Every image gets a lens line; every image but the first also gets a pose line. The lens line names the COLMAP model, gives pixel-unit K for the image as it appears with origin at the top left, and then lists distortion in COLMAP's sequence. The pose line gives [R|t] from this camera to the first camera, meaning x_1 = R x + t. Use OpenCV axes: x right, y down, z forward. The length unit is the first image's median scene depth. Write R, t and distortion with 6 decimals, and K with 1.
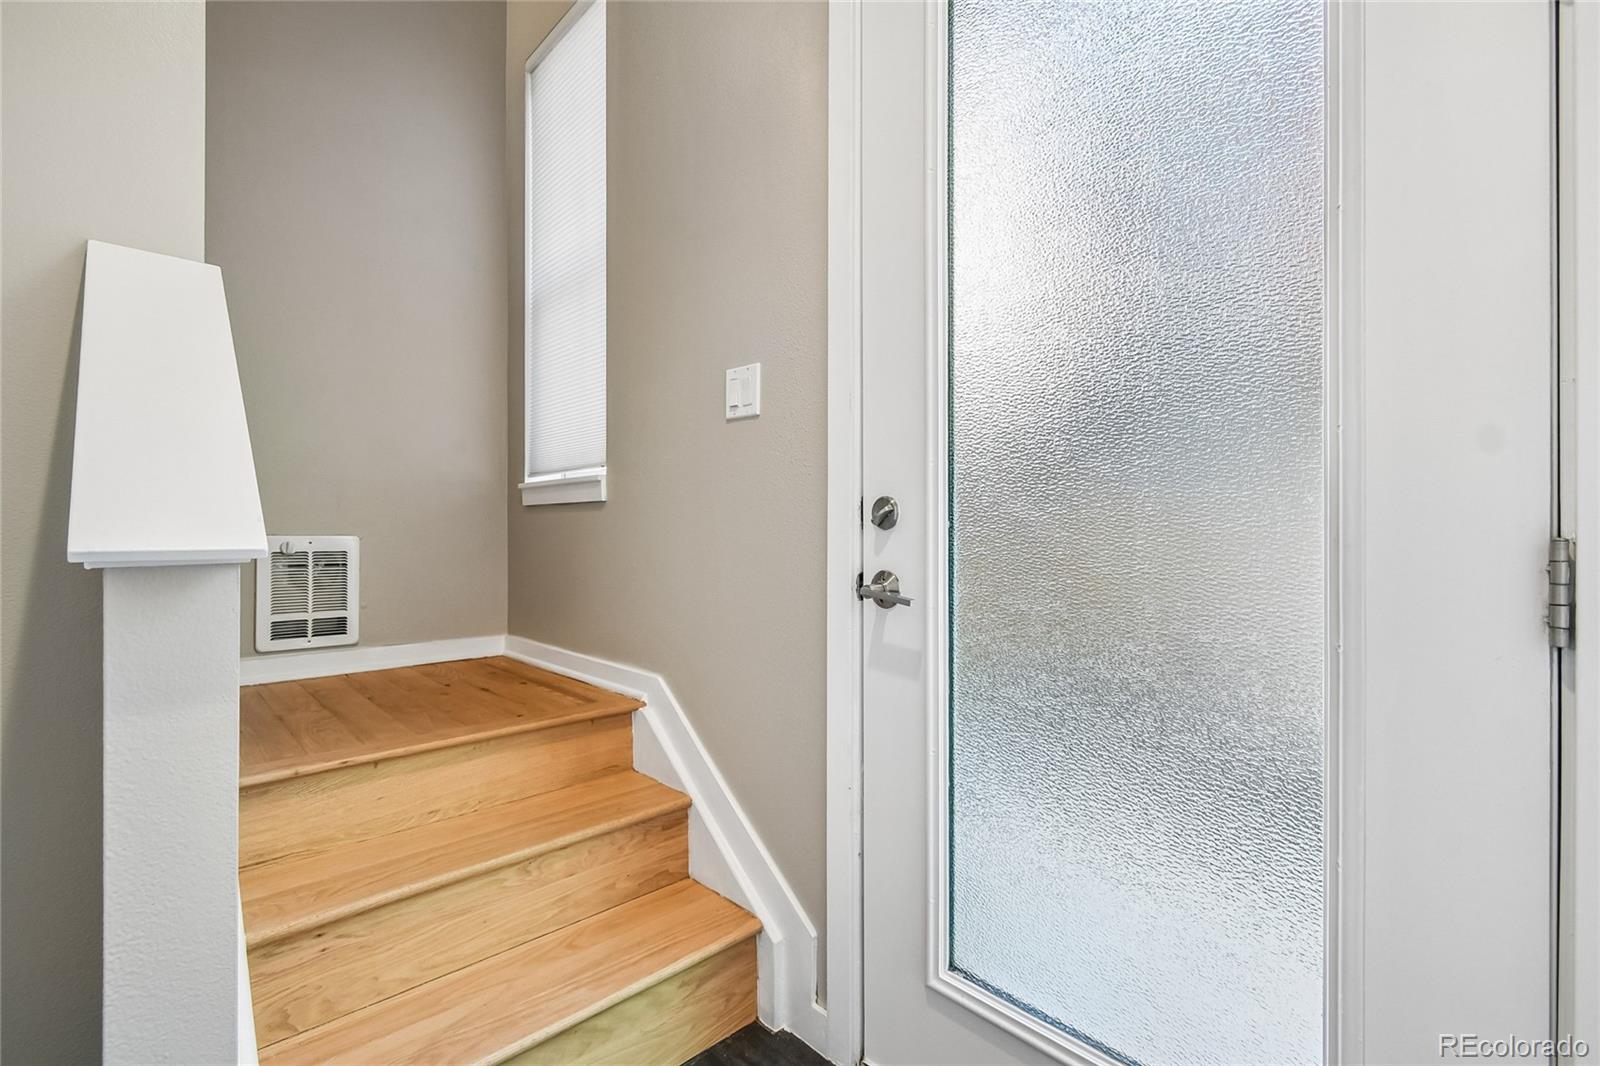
lens RADIAL K [[717.1, 0, 797.9], [0, 717.1, 531.0], [0, 0, 1]] dist [0.002150, -0.000524]
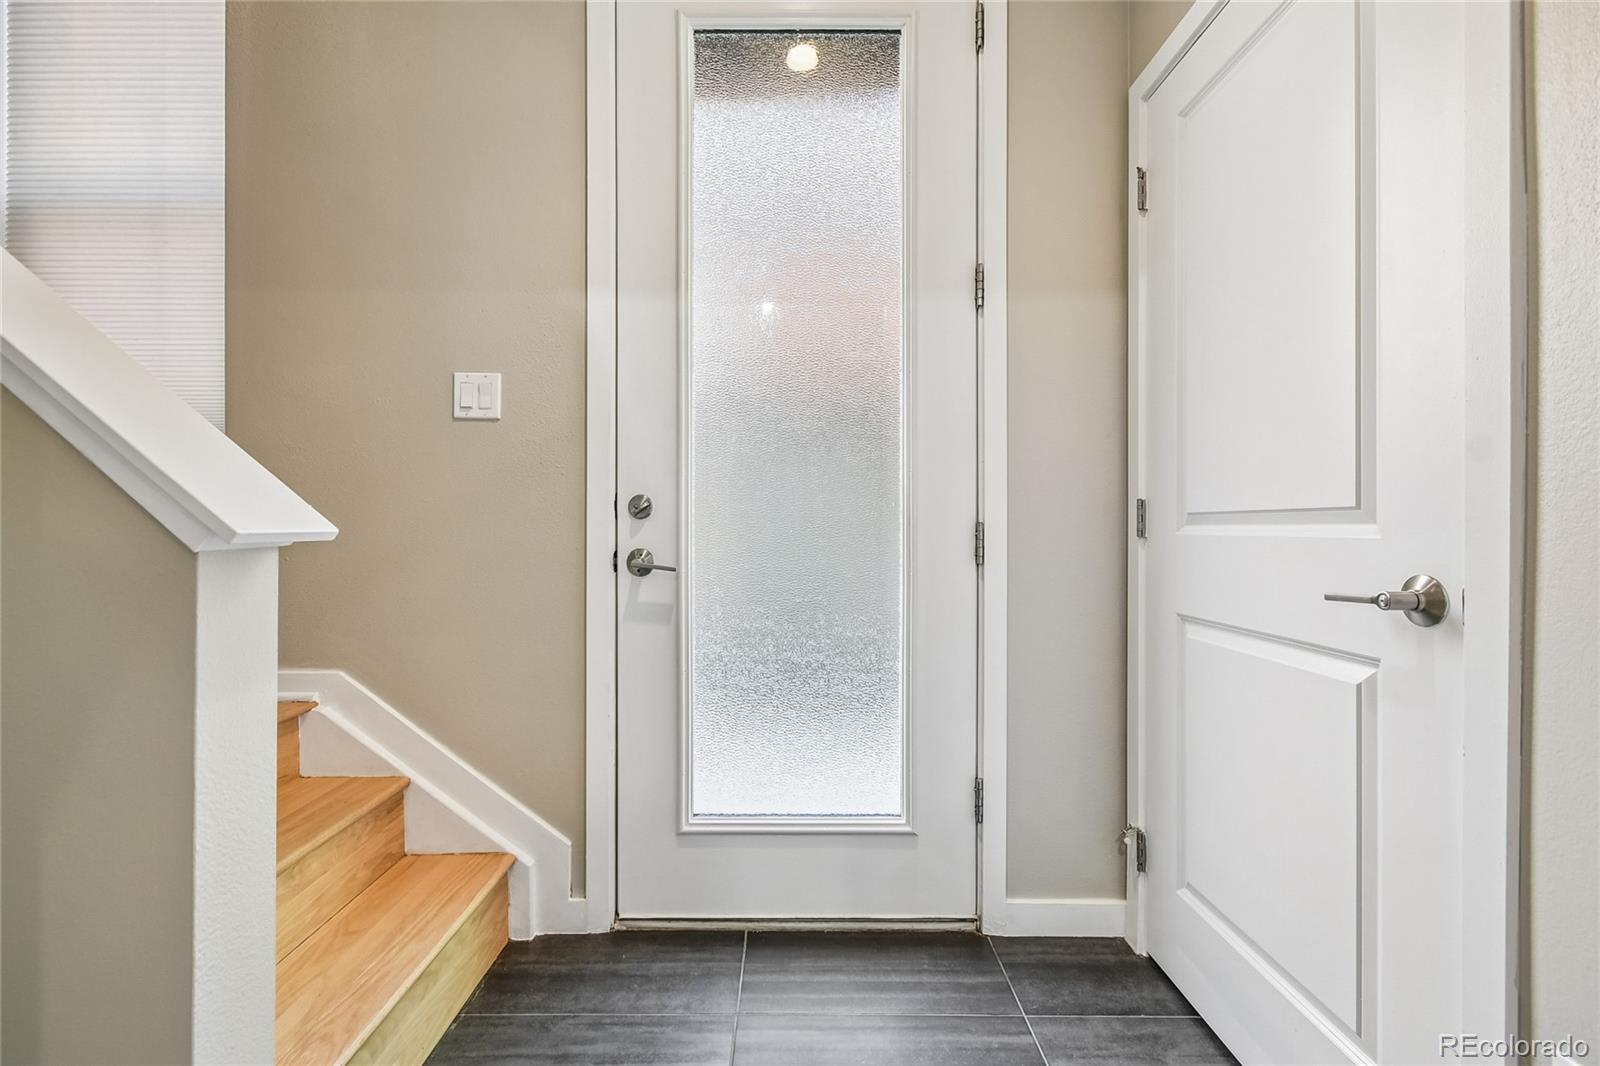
lens RADIAL K [[717.1, 0, 797.9], [0, 717.1, 531.0], [0, 0, 1]] dist [0.002150, -0.000524]
pose [[0.677452, -0.006166, 0.735541, -0.589225], [0.001866, 0.999976, 0.006663, 0.010602], [-0.735565, -0.003141, 0.677447, -0.128597]]
